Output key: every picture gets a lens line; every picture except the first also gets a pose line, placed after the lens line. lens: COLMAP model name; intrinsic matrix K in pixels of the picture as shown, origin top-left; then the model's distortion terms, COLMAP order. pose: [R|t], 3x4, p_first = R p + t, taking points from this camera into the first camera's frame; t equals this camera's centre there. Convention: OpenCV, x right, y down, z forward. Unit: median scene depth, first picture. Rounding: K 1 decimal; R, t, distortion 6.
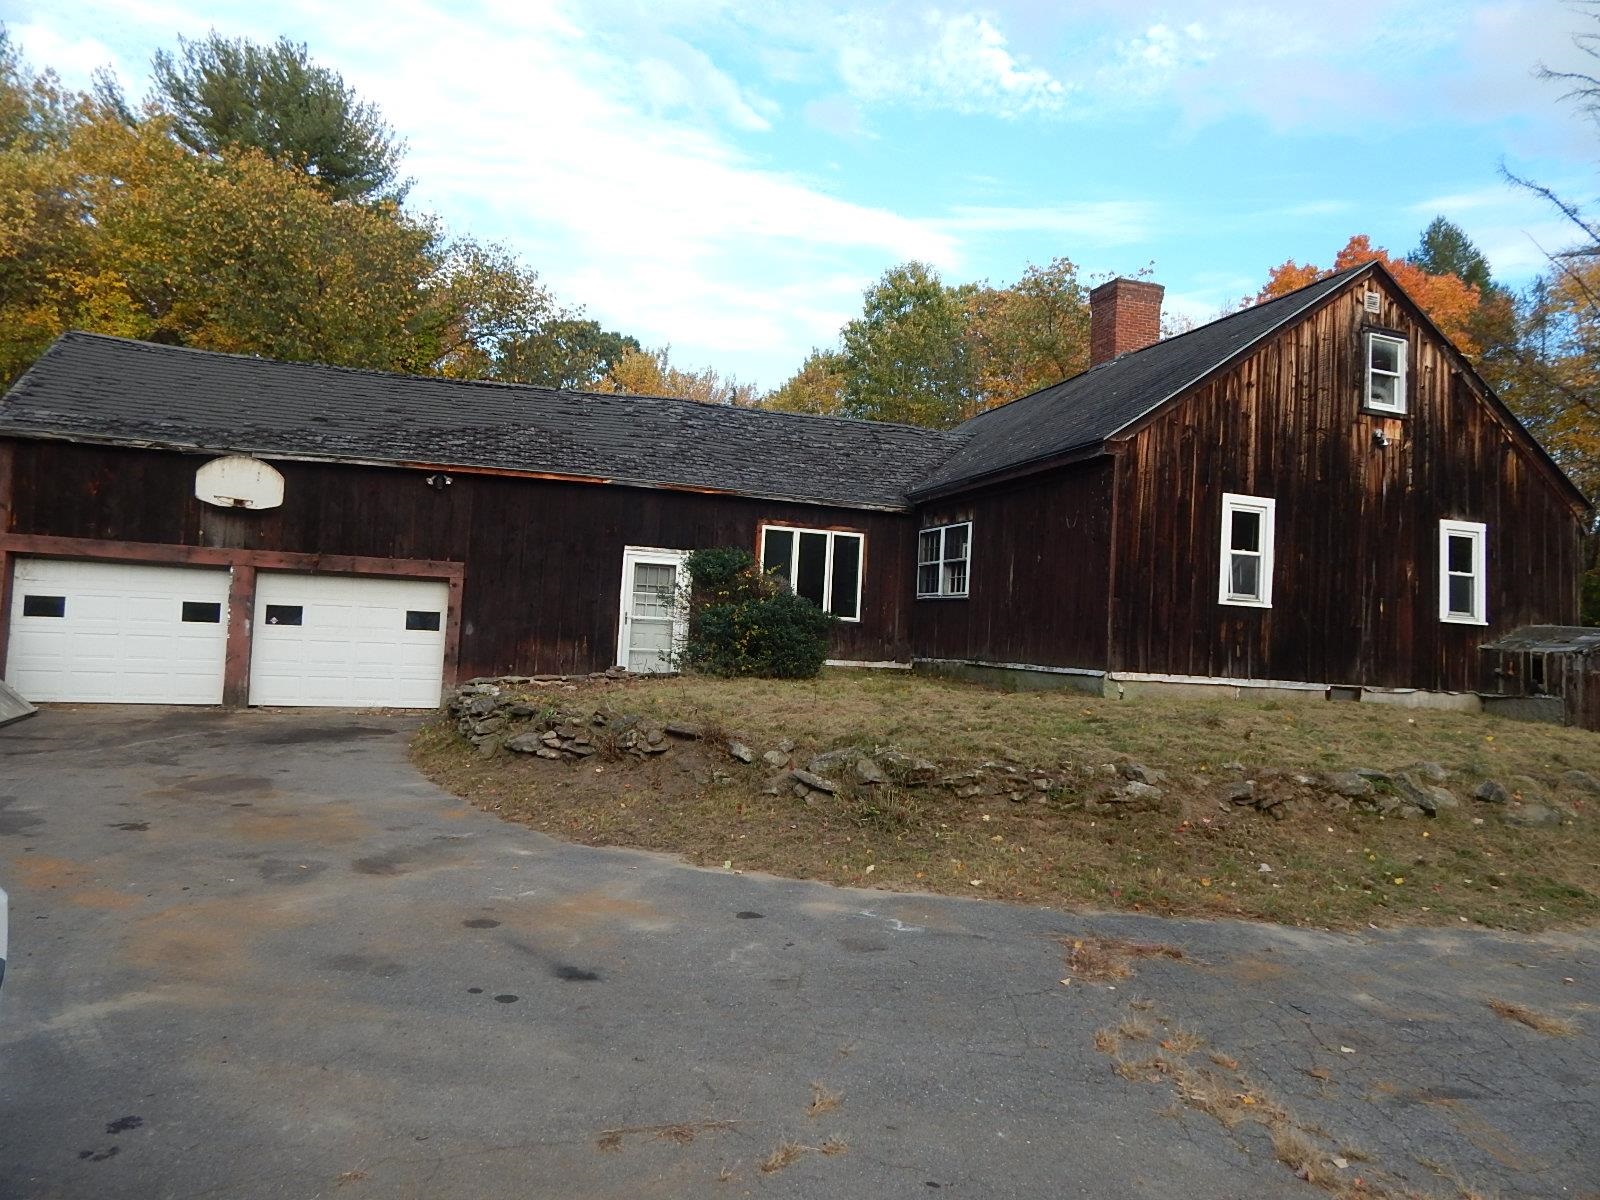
lens RADIAL K [[1056.3, 0, 829.2], [0, 1056.3, 602.7], [0, 0, 1]] dist [0.004669, -0.005590]
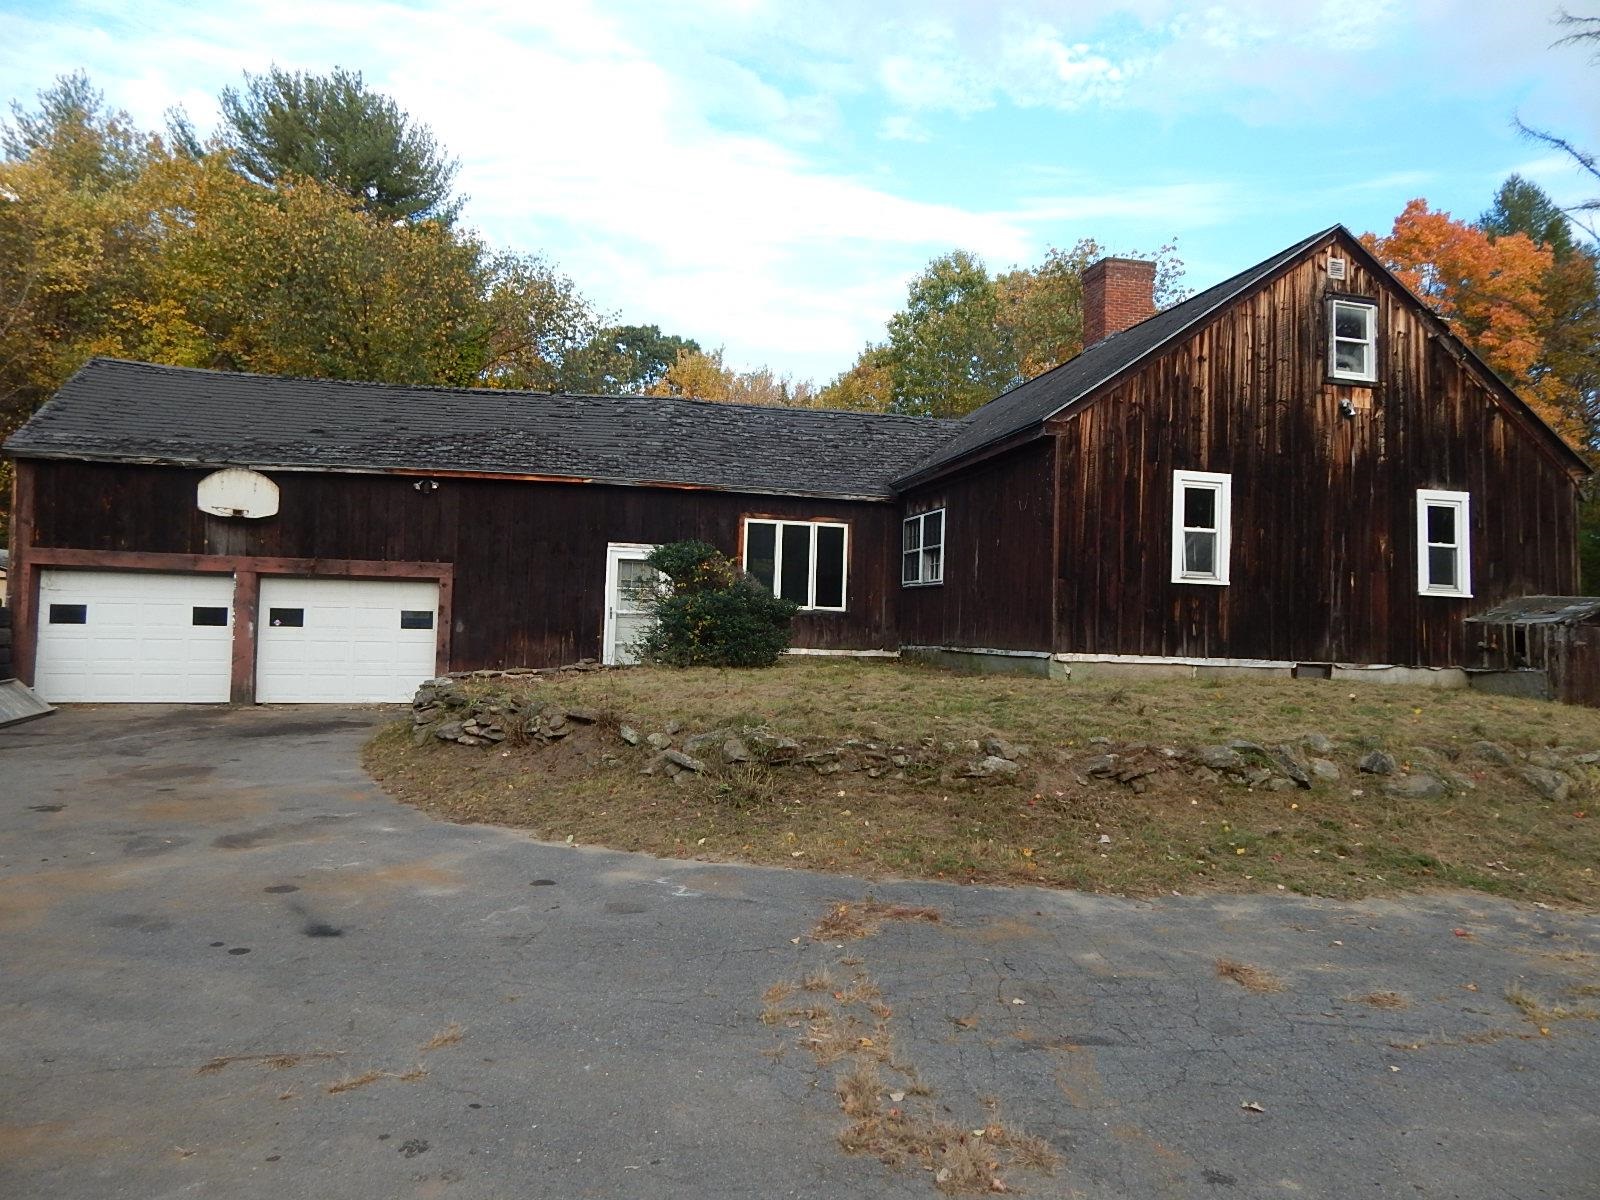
lens RADIAL K [[1056.3, 0, 835.8], [0, 1056.3, 607.4], [0, 0, 1]] dist [0.004669, -0.005590]
pose [[0.996296, -0.025084, -0.082244, 0.121621], [0.025770, 0.999641, 0.007293, 0.008228], [0.082032, -0.009385, 0.996586, -0.010343]]
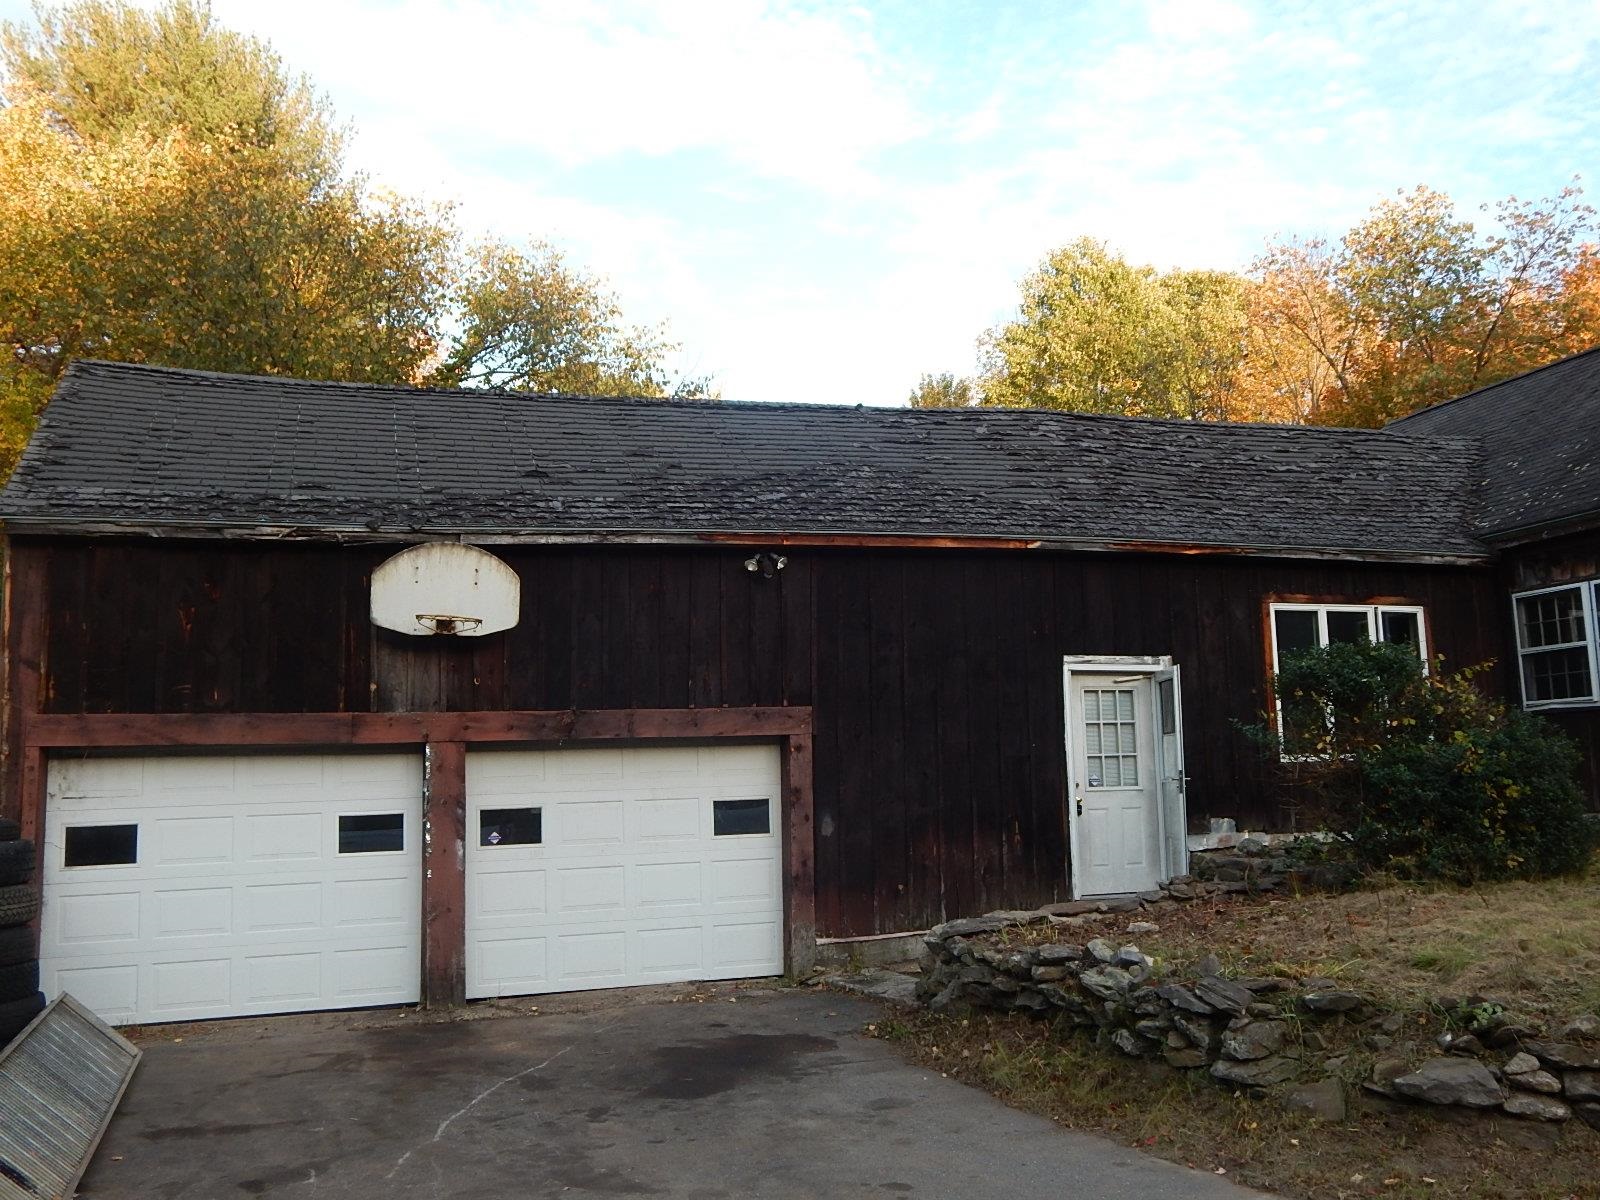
lens RADIAL K [[1440.0, 0, 816.1], [0, 1440.0, 604.5], [0, 0, 1]] dist [0.023564, -0.038695]
pose [[0.996982, -0.077606, -0.001801, -0.352943], [0.077074, 0.992374, -0.096197, -0.018628], [0.009253, 0.095768, 0.995361, 0.248576]]
